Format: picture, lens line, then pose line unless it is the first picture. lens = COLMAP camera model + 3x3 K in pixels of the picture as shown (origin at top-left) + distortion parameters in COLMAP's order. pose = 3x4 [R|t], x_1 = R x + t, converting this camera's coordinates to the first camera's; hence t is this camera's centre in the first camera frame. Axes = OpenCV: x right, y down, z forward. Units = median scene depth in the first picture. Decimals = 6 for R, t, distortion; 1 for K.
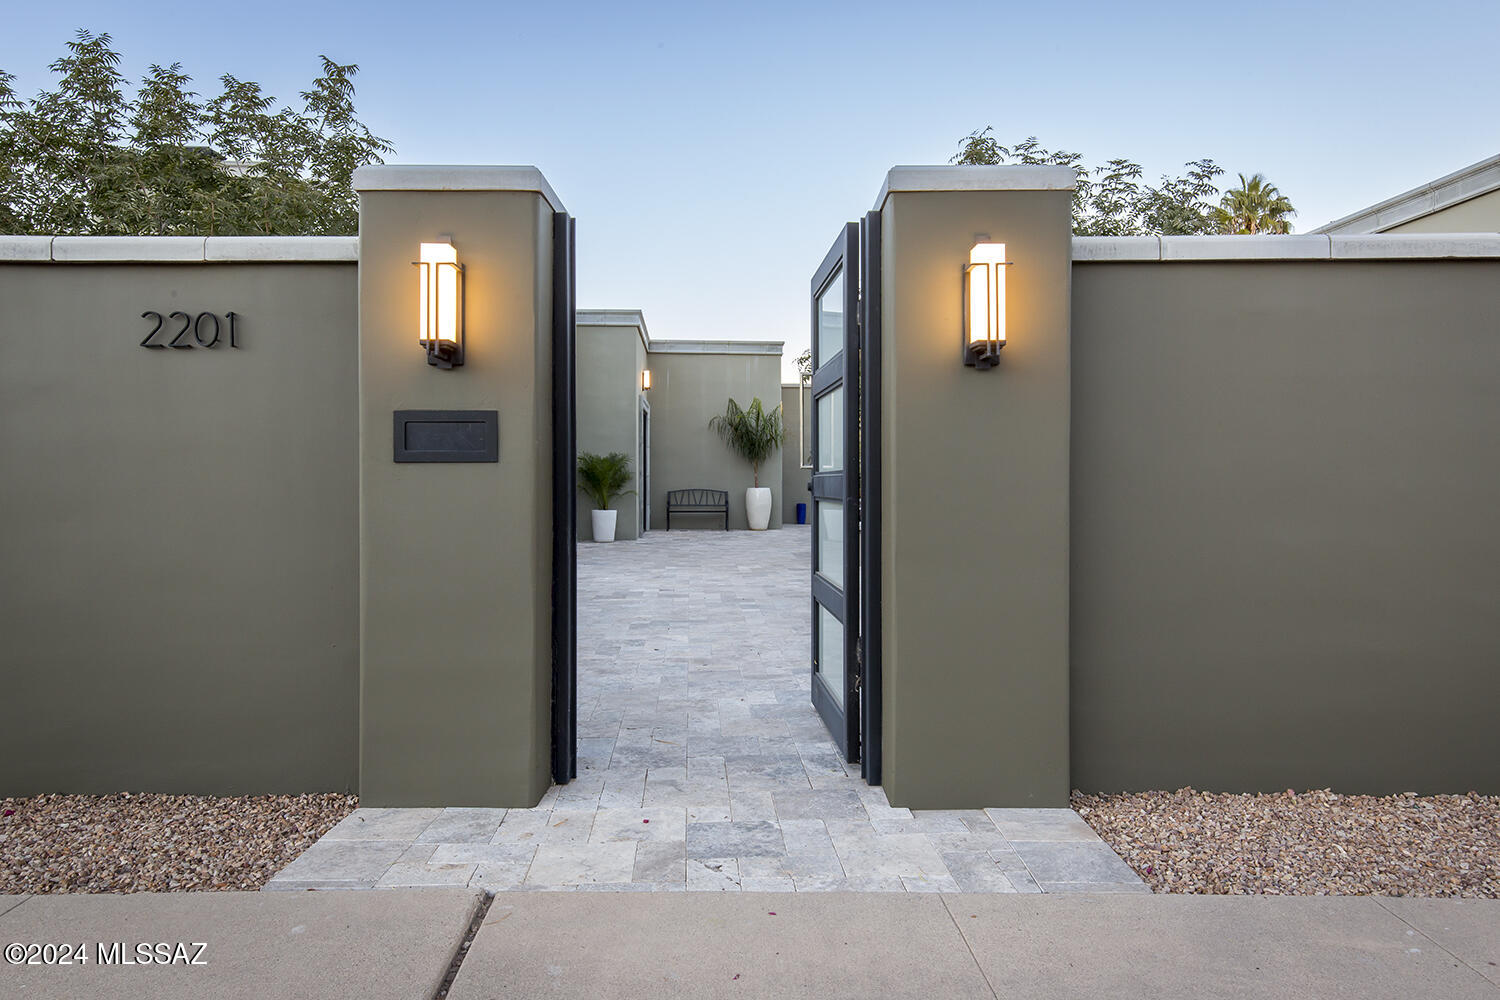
lens RADIAL K [[1020.8, 0, 756.1], [0, 1020.8, 495.6], [0, 0, 1]] dist [0.011902, 0.001245]
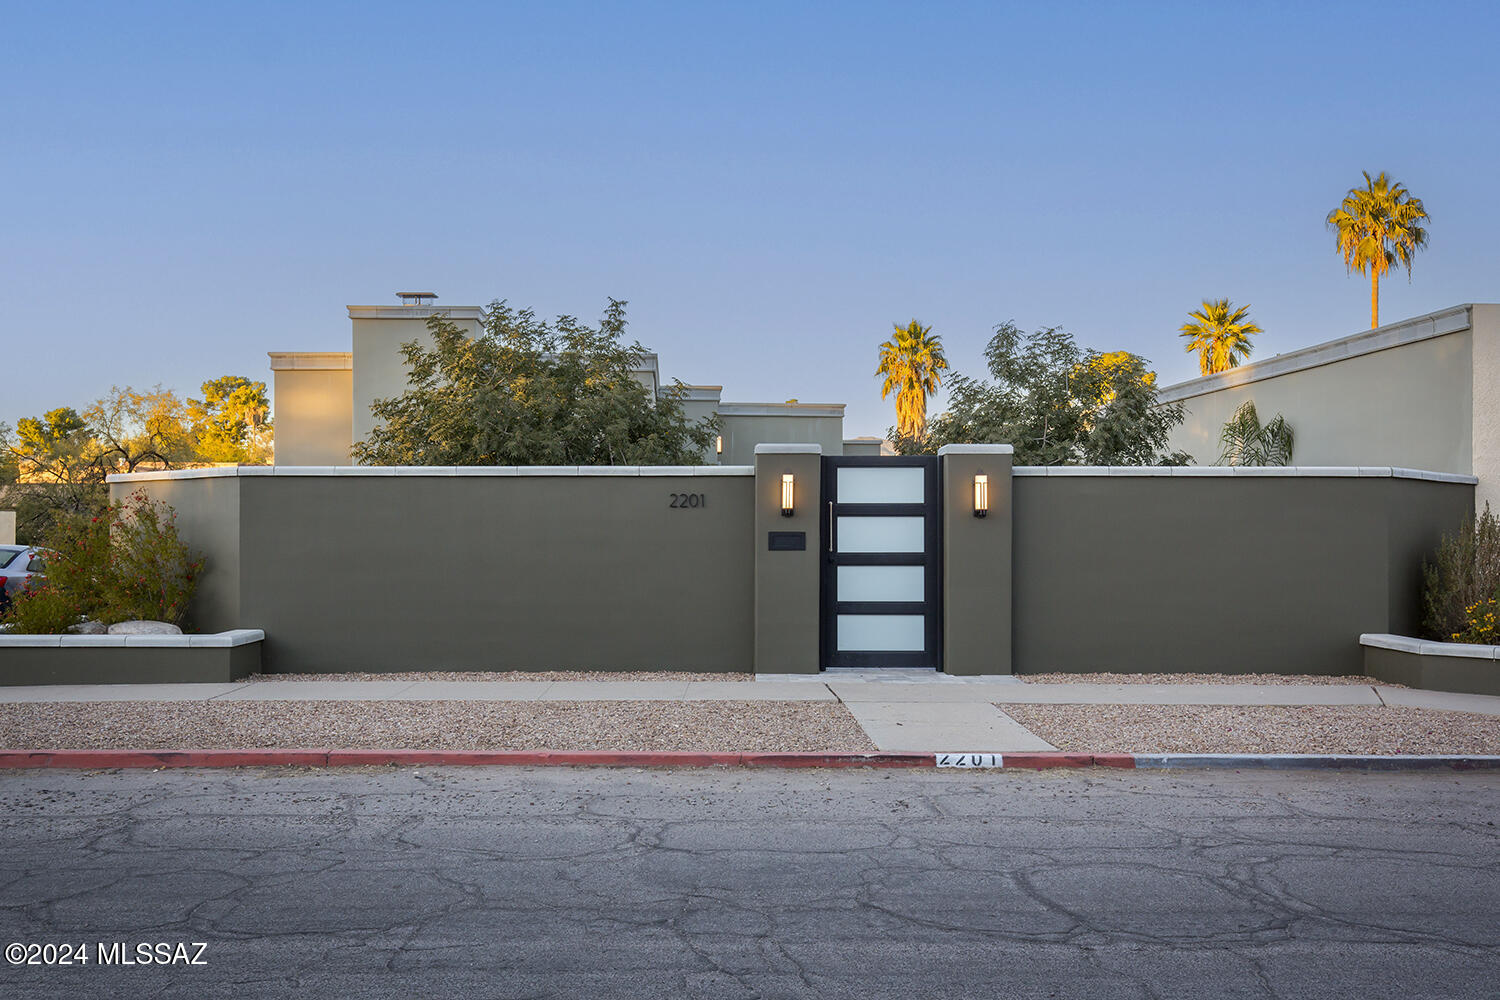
lens RADIAL K [[1507.0, 0, 744.7], [0, 1507.0, 505.5], [0, 0, 1]] dist [0.000829, 0.000000]
pose [[0.999981, 0.001631, -0.005869, -0.385315], [-0.001795, 0.999603, -0.028113, -0.038162], [0.005820, 0.028123, 0.999588, -3.024371]]
